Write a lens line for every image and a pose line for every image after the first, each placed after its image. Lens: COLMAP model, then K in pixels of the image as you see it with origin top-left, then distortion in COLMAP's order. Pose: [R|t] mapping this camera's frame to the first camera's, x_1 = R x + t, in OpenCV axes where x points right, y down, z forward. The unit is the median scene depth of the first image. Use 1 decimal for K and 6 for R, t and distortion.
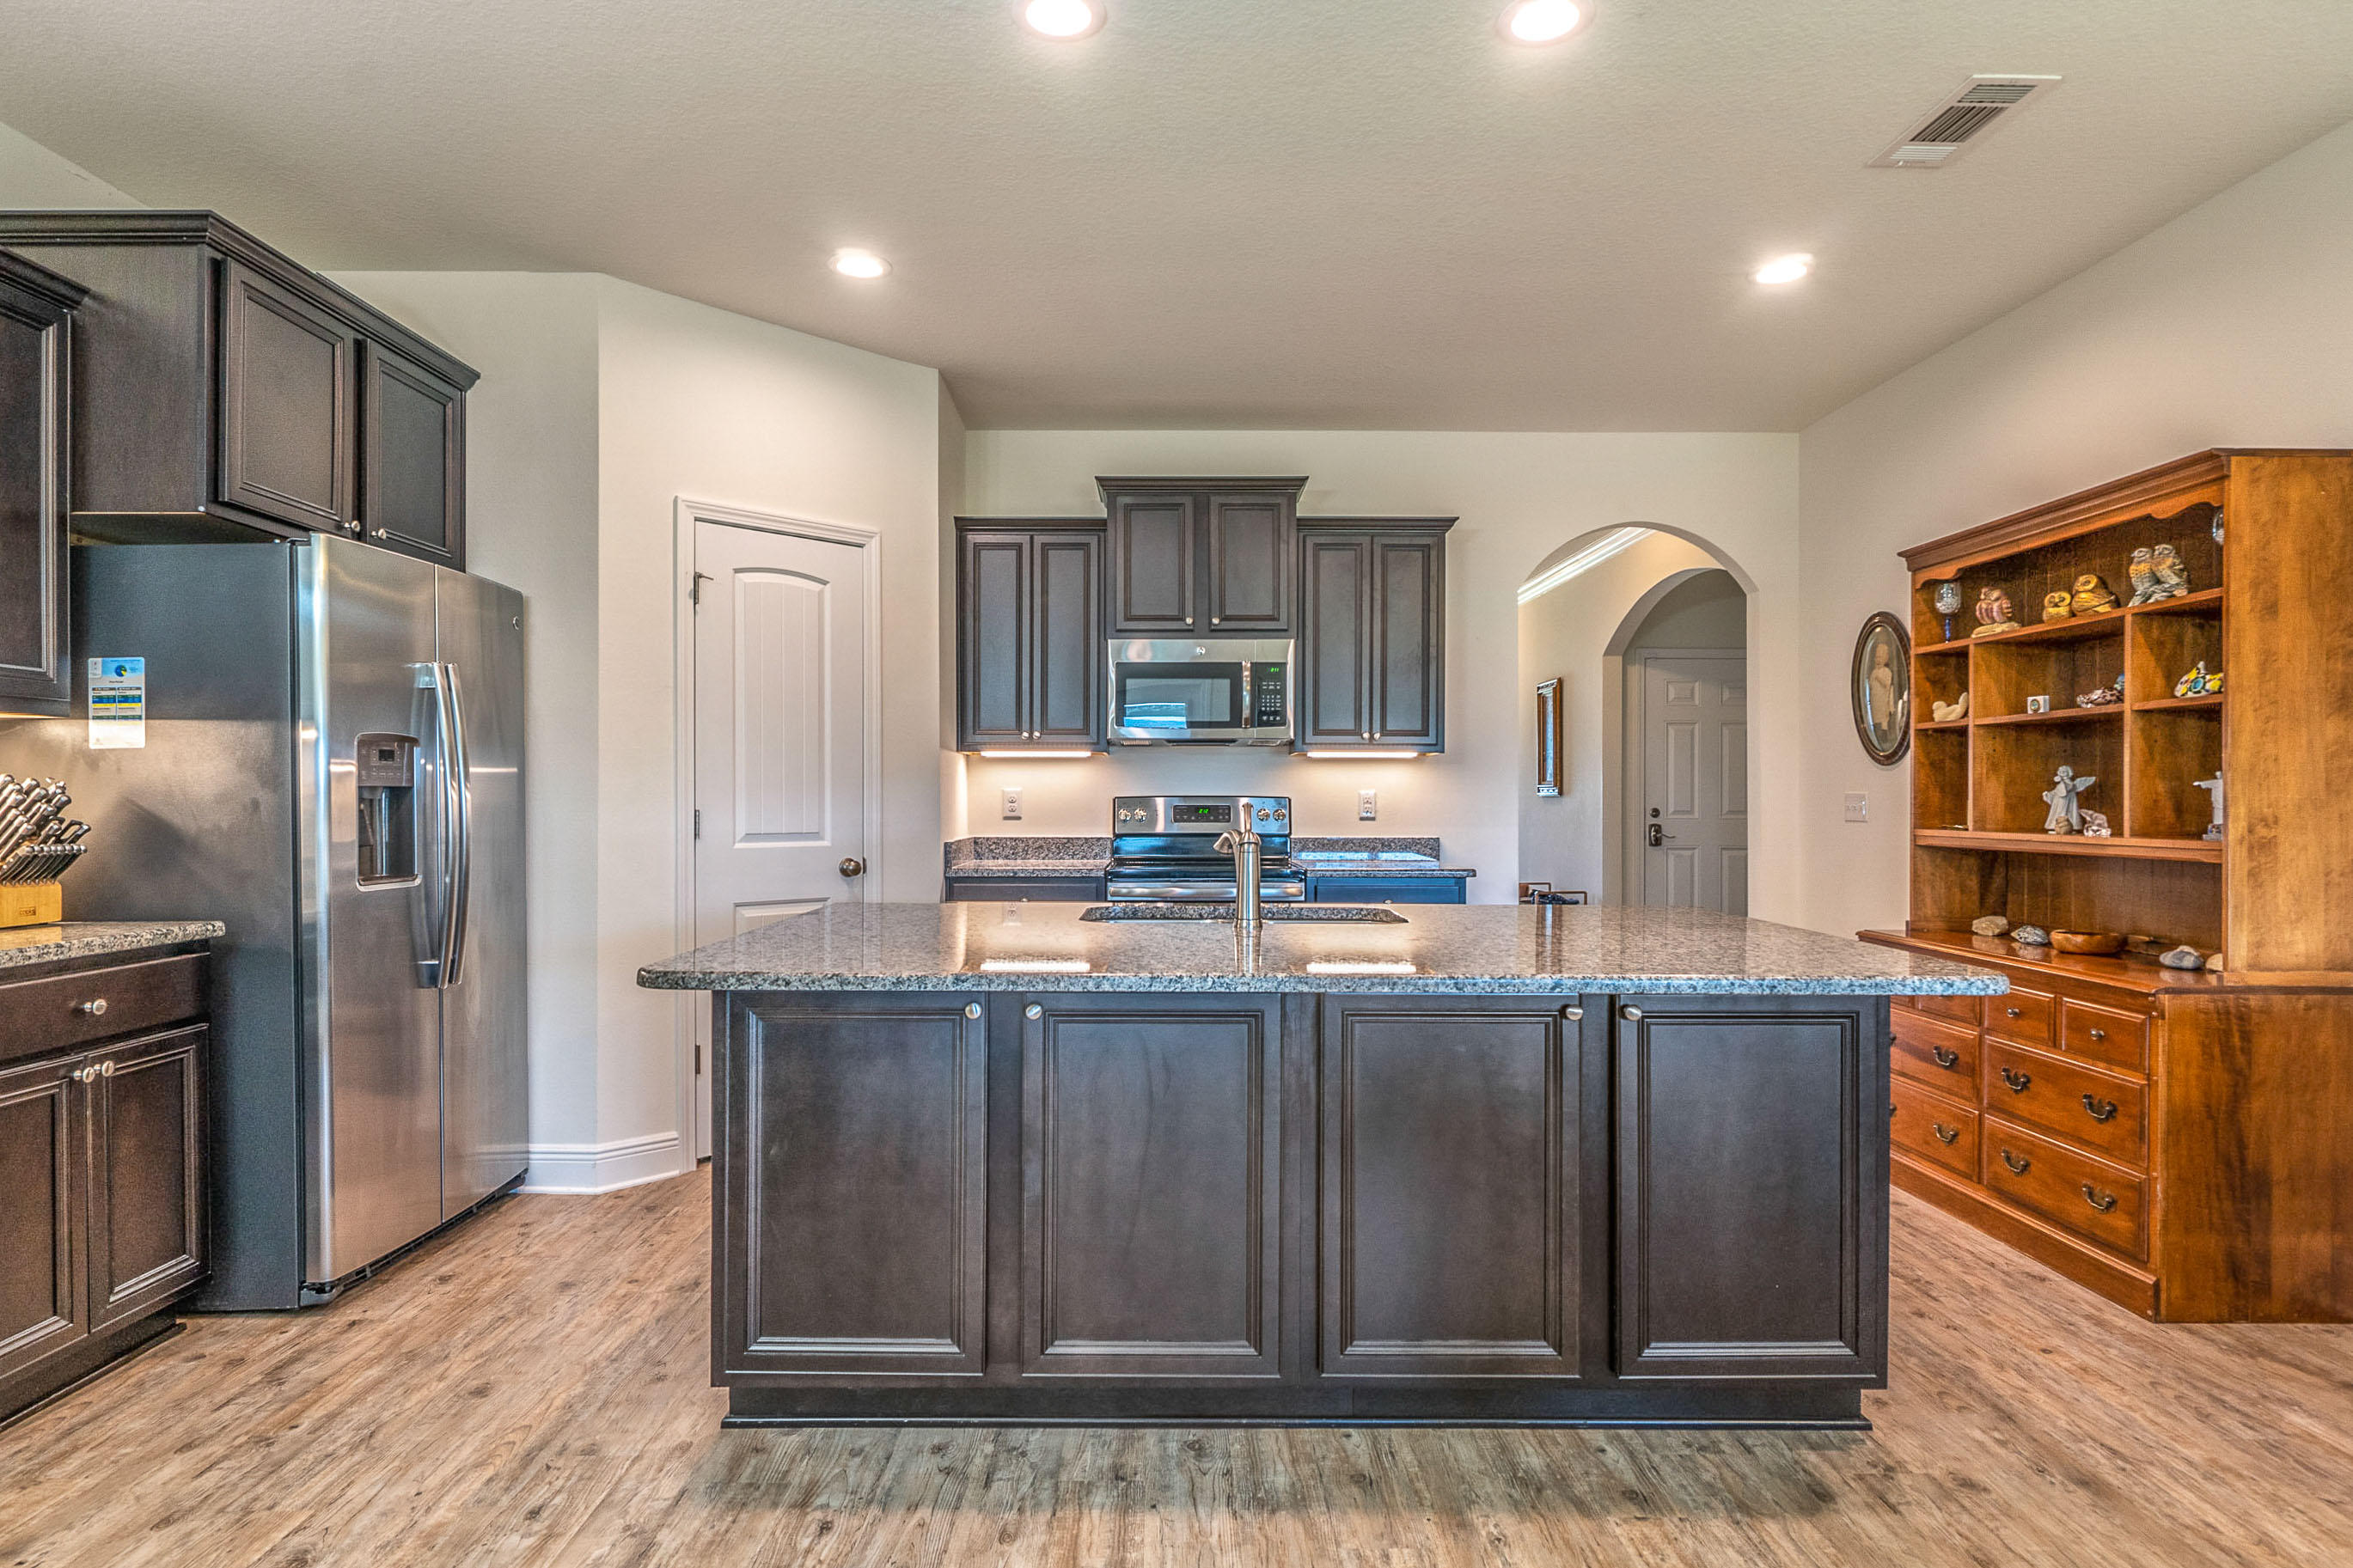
lens RADIAL K [[1285.1, 0, 1169.1], [0, 1285.1, 791.0], [0, 0, 1]] dist [0.005497, -0.002696]
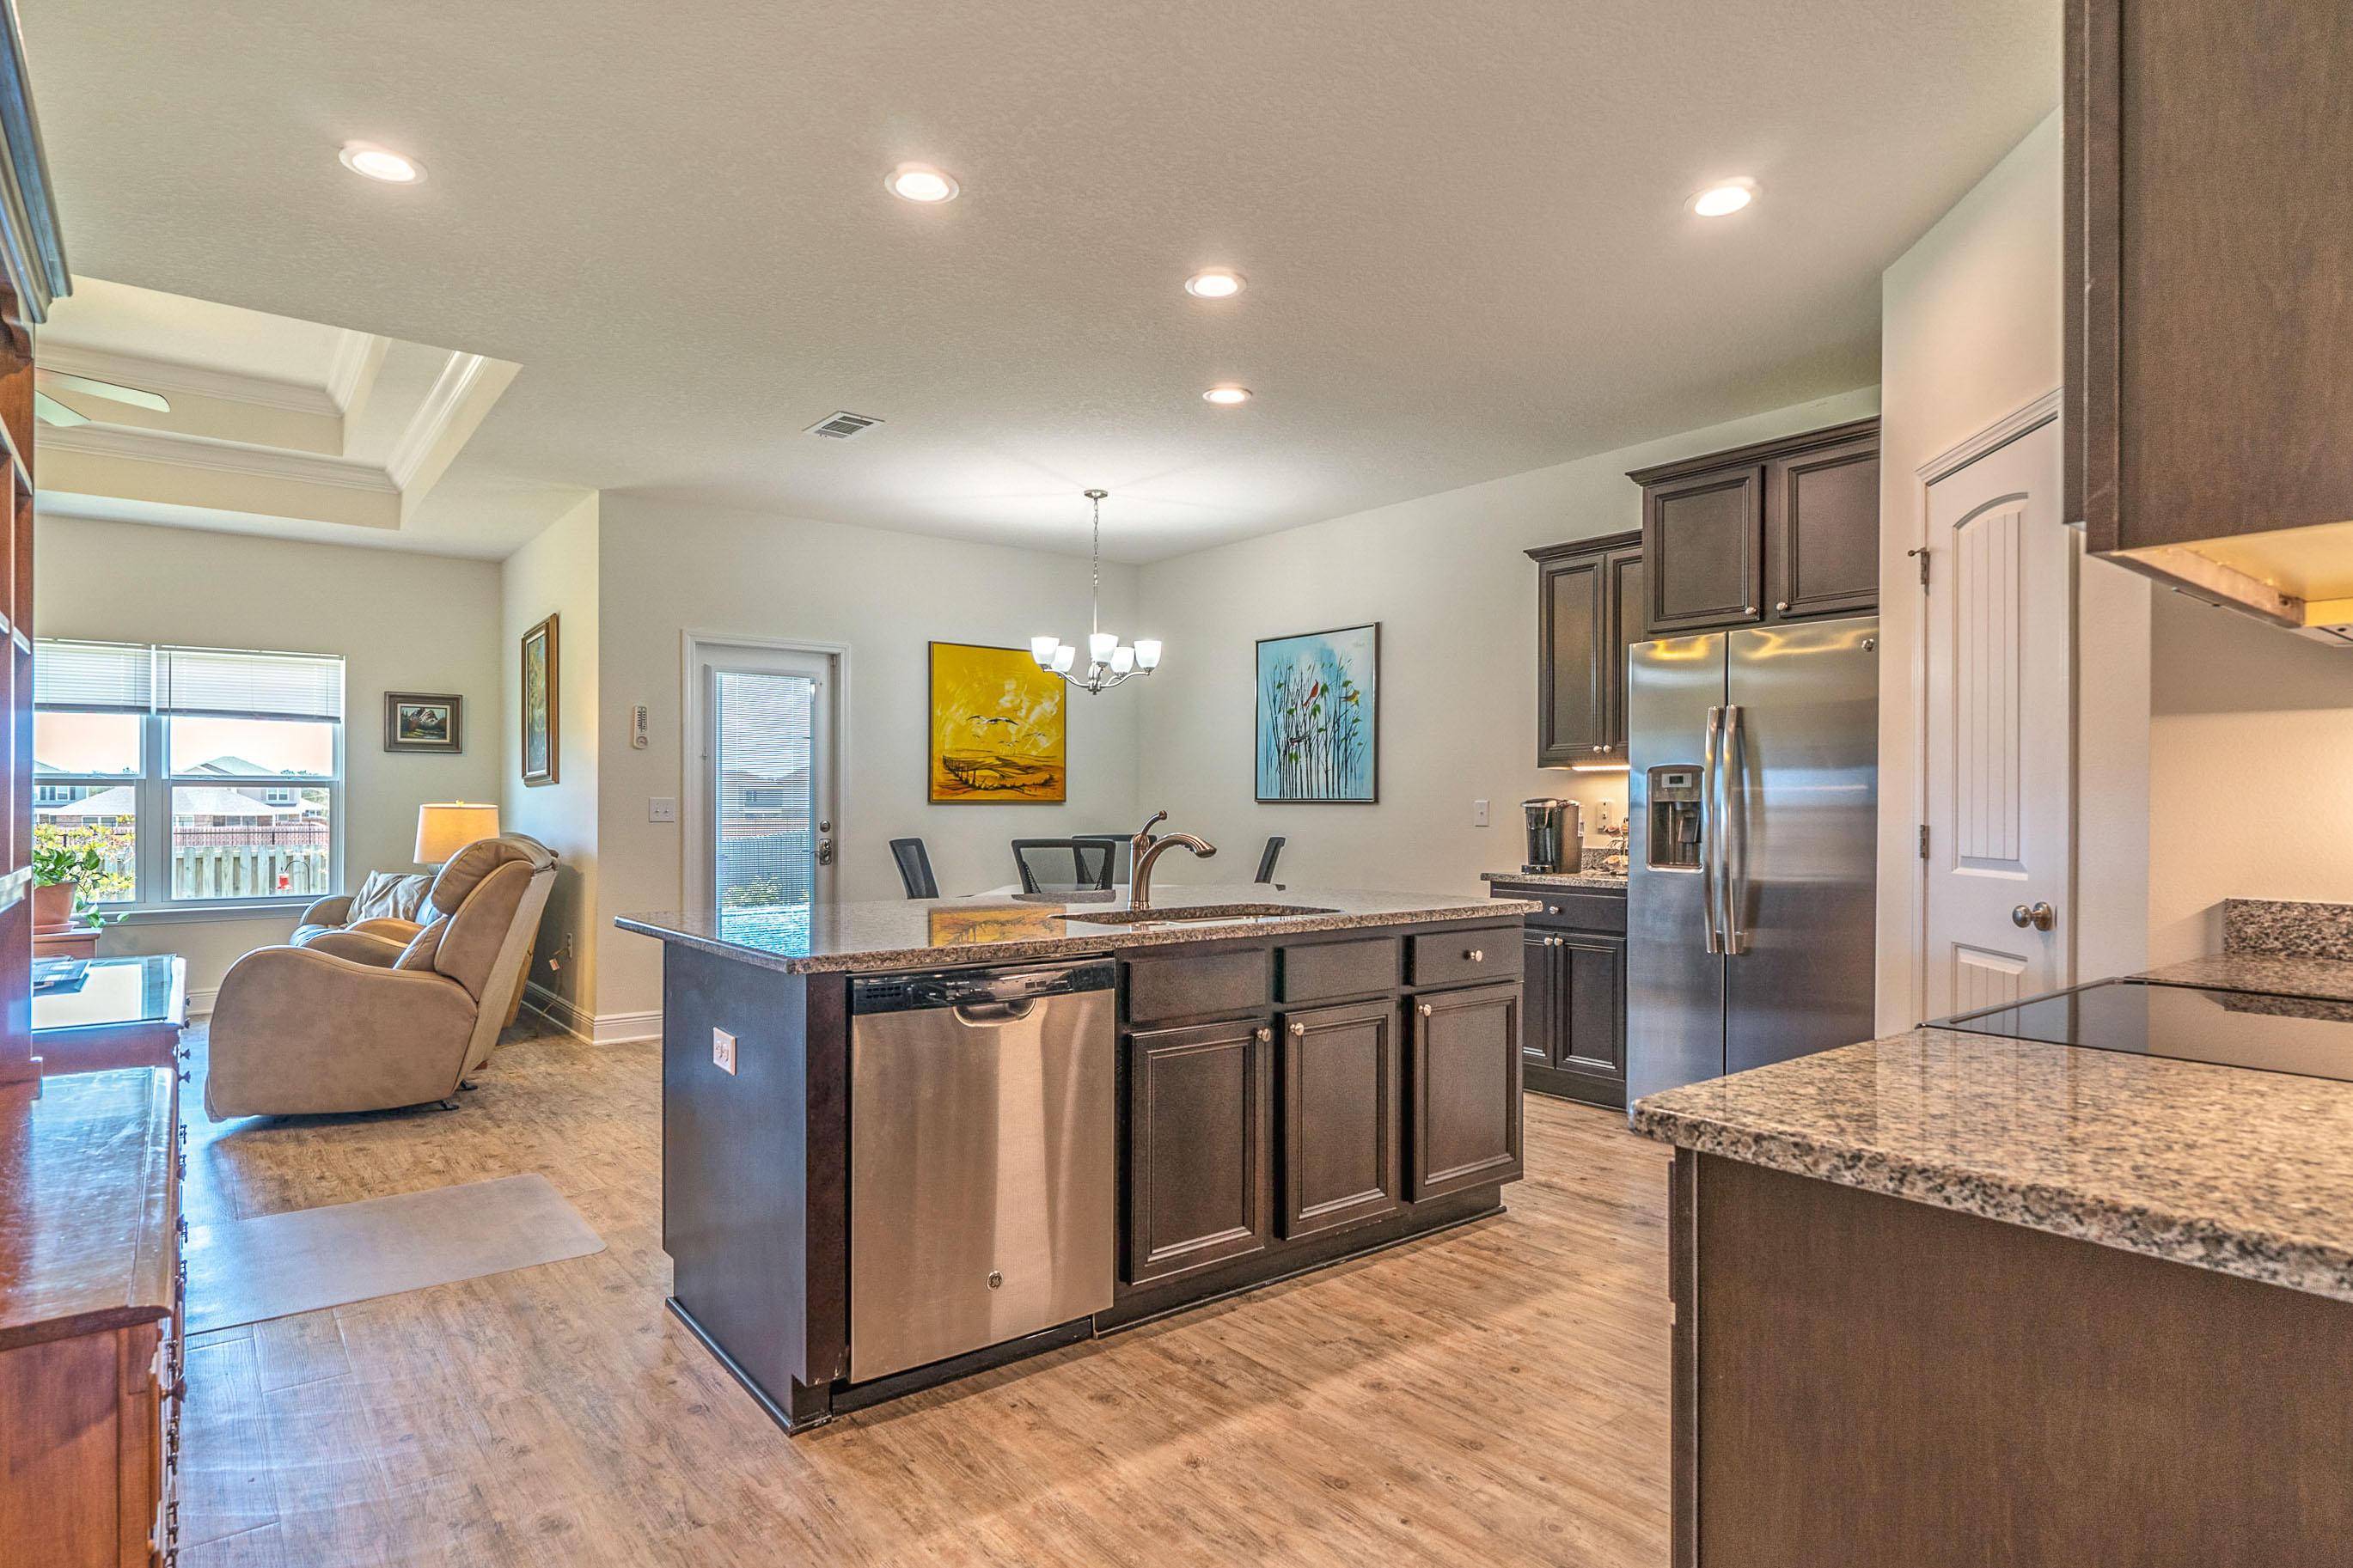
lens RADIAL K [[1285.1, 0, 1179.9], [0, 1285.1, 806.5], [0, 0, 1]] dist [0.005497, -0.002696]
pose [[-0.795126, -0.002818, -0.606438, 0.720085], [0.000099, 0.999989, -0.004776, 0.009155], [0.606445, -0.003858, -0.795116, 1.833138]]
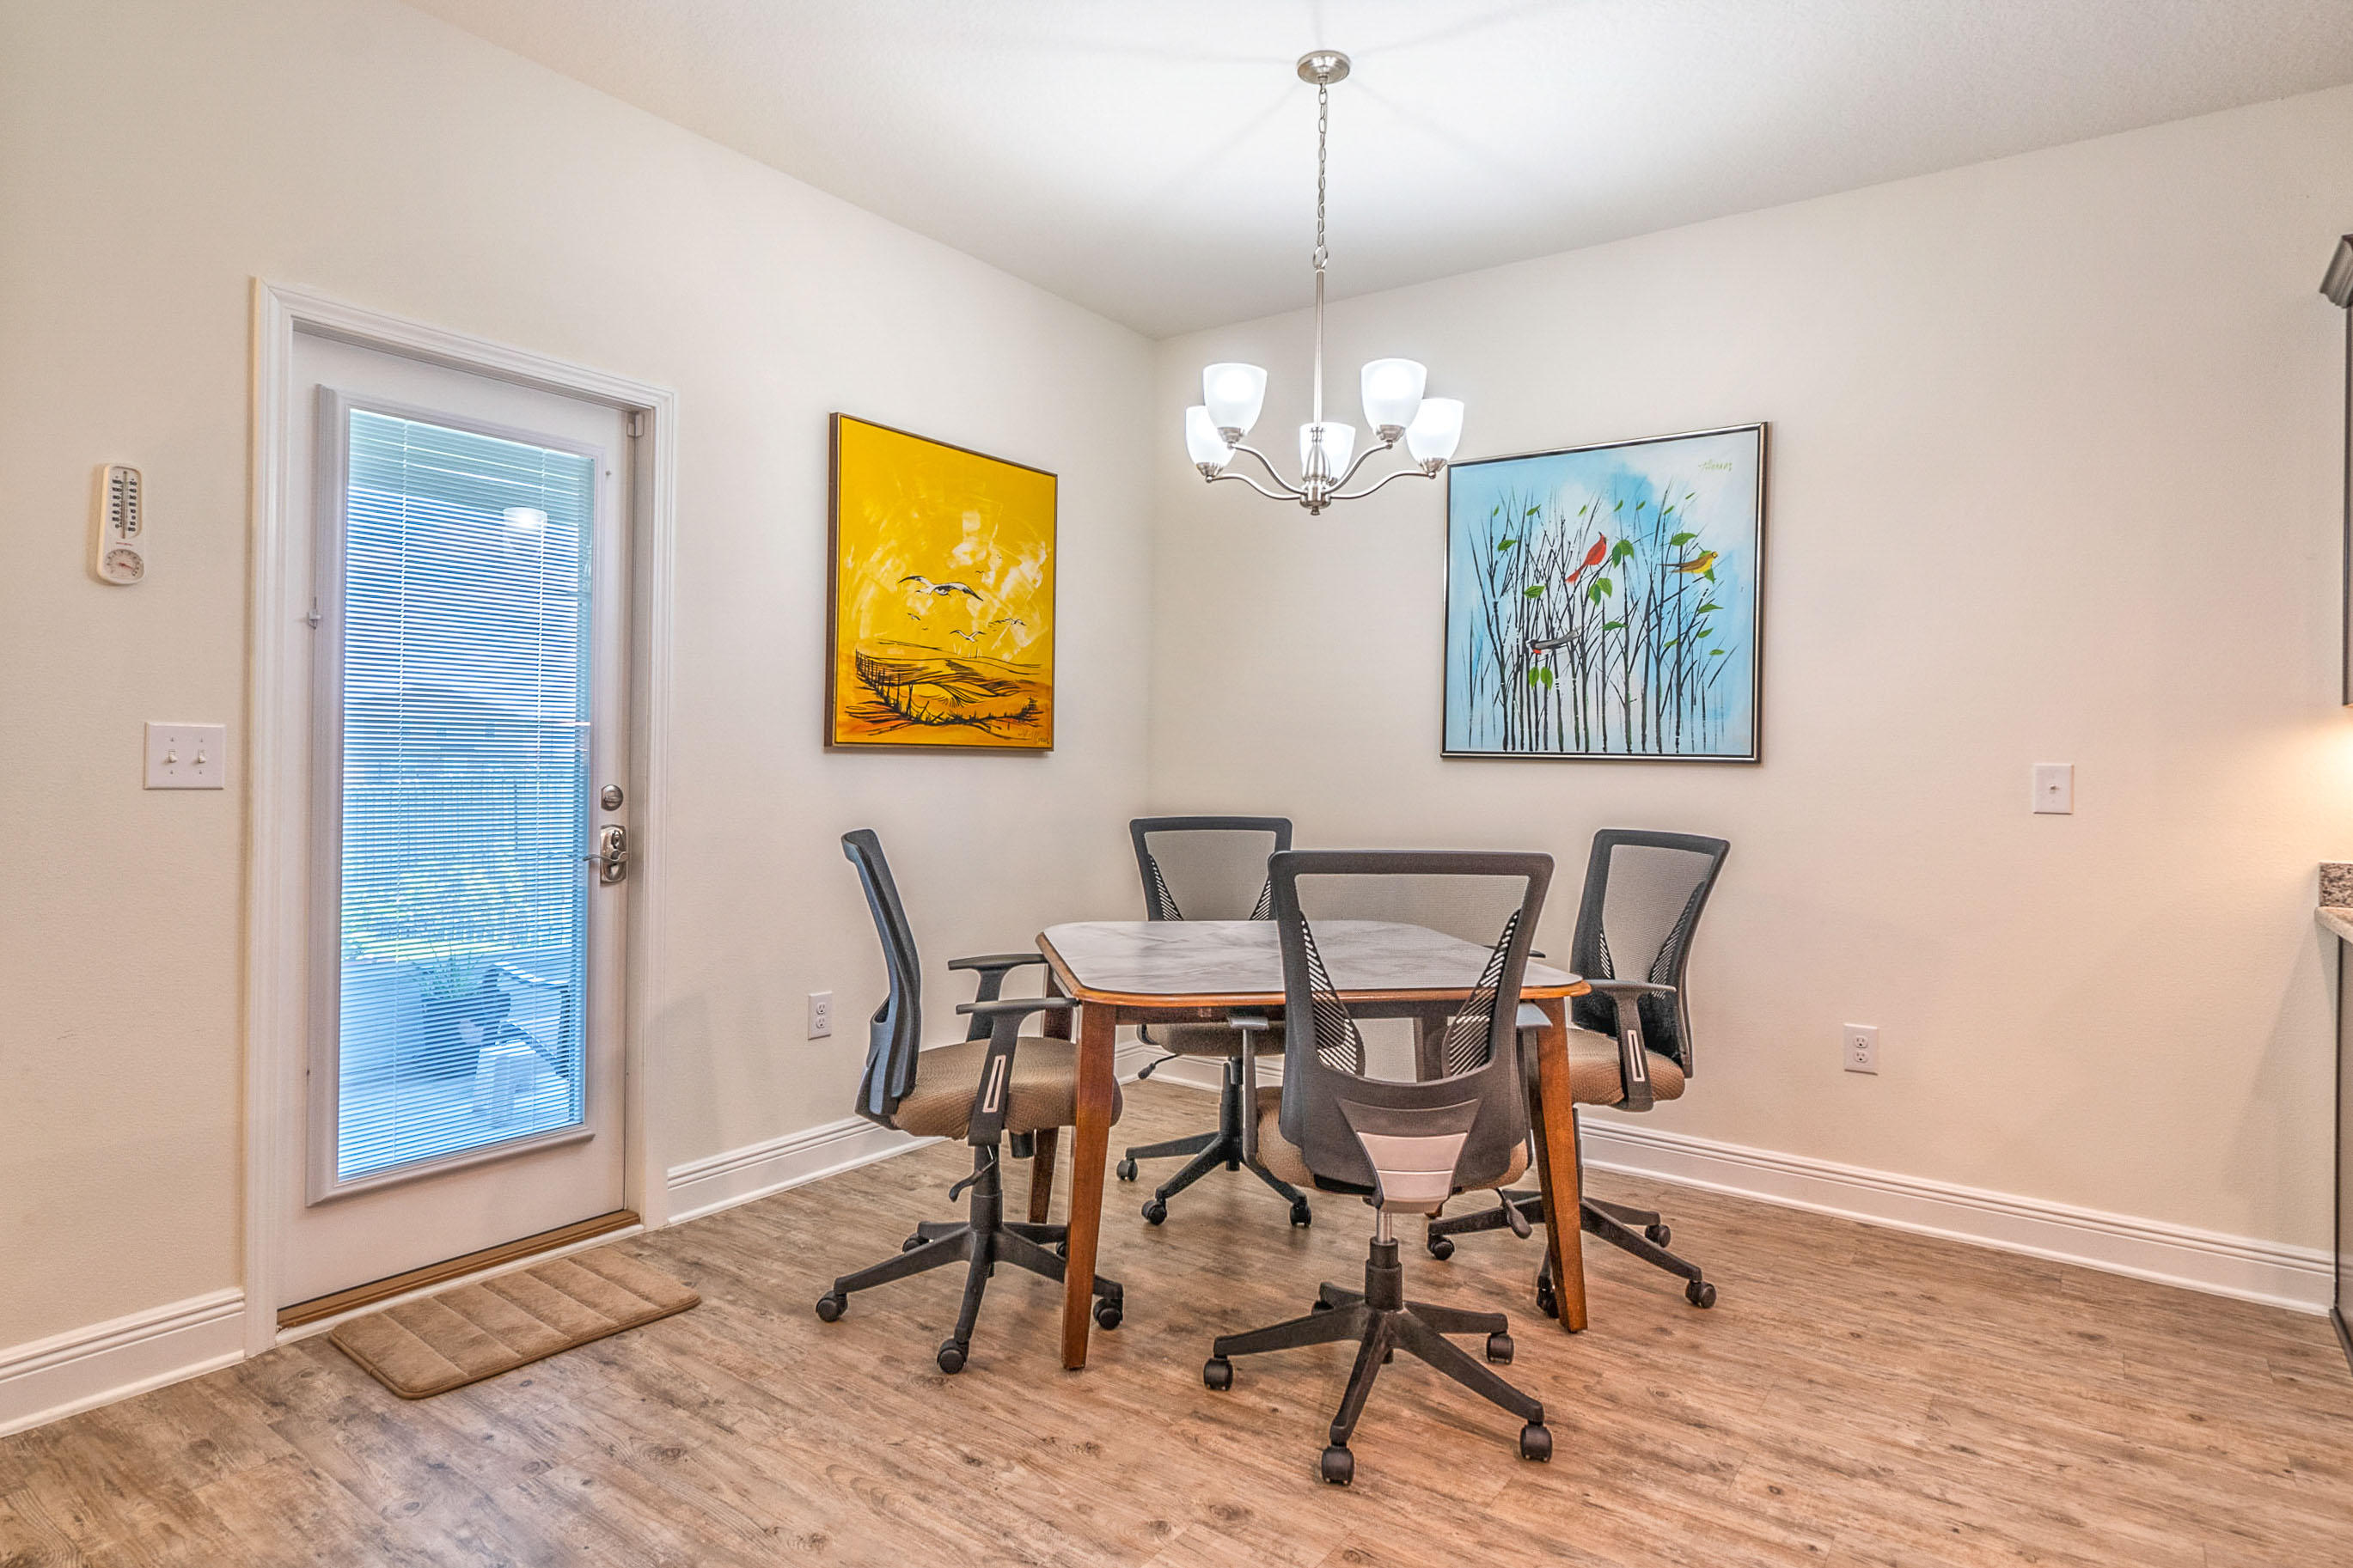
lens RADIAL K [[1285.1, 0, 1150.5], [0, 1285.1, 755.0], [0, 0, 1]] dist [0.005497, -0.002696]
pose [[-0.603068, -0.016345, -0.797522, 0.384834], [-0.014590, 0.999849, -0.009459, 0.003802], [0.797556, 0.005931, -0.603215, 0.576747]]
